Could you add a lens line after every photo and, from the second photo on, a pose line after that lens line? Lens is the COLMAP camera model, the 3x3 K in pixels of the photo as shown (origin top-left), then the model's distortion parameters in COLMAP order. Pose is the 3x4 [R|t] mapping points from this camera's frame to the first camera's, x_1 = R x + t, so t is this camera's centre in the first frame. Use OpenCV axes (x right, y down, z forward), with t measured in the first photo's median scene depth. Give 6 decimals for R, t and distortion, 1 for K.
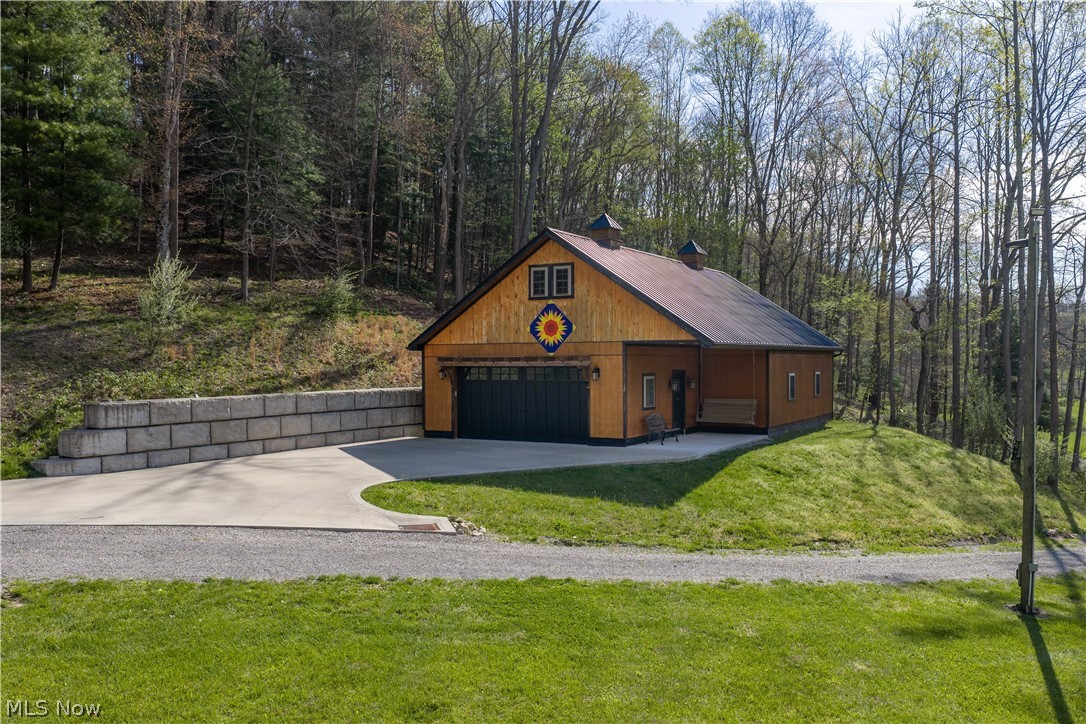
lens RADIAL K [[907.0, 0, 539.0], [0, 907.0, 361.5], [0, 0, 1]] dist [0.029022, 0.000889]
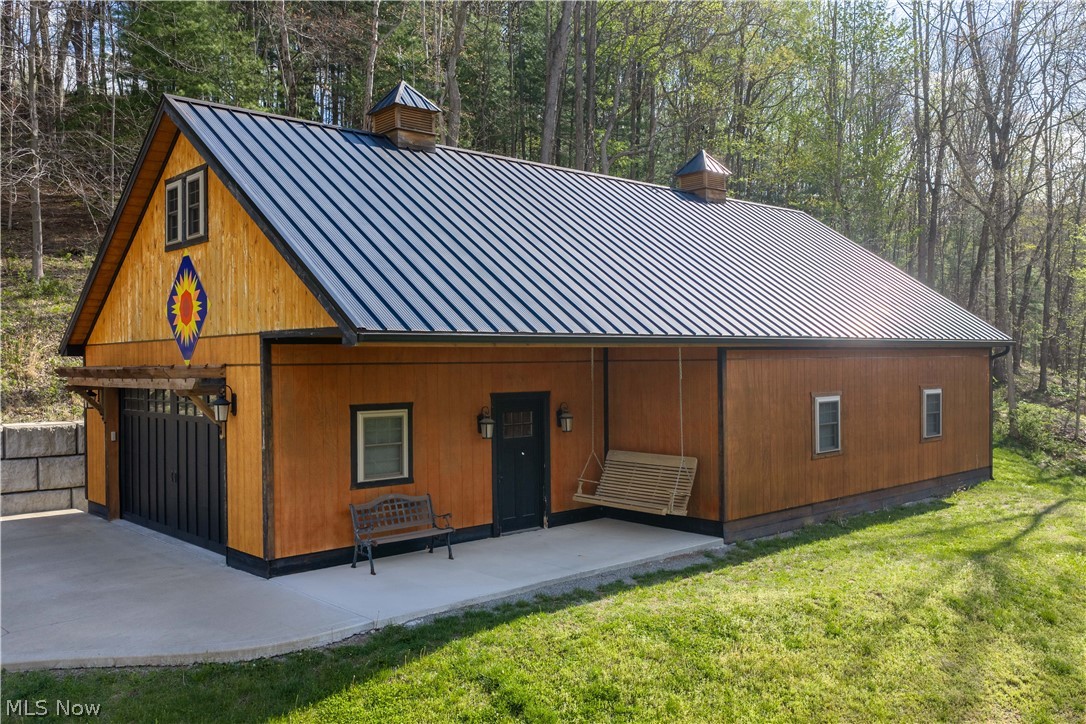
lens RADIAL K [[907.0, 0, 546.3], [0, 907.0, 361.5], [0, 0, 1]] dist [0.029022, 0.000889]
pose [[0.951413, -0.006177, -0.307856, 0.336469], [0.006413, 0.999979, -0.000246, -0.007284], [0.307851, -0.001741, 0.951433, 0.598514]]
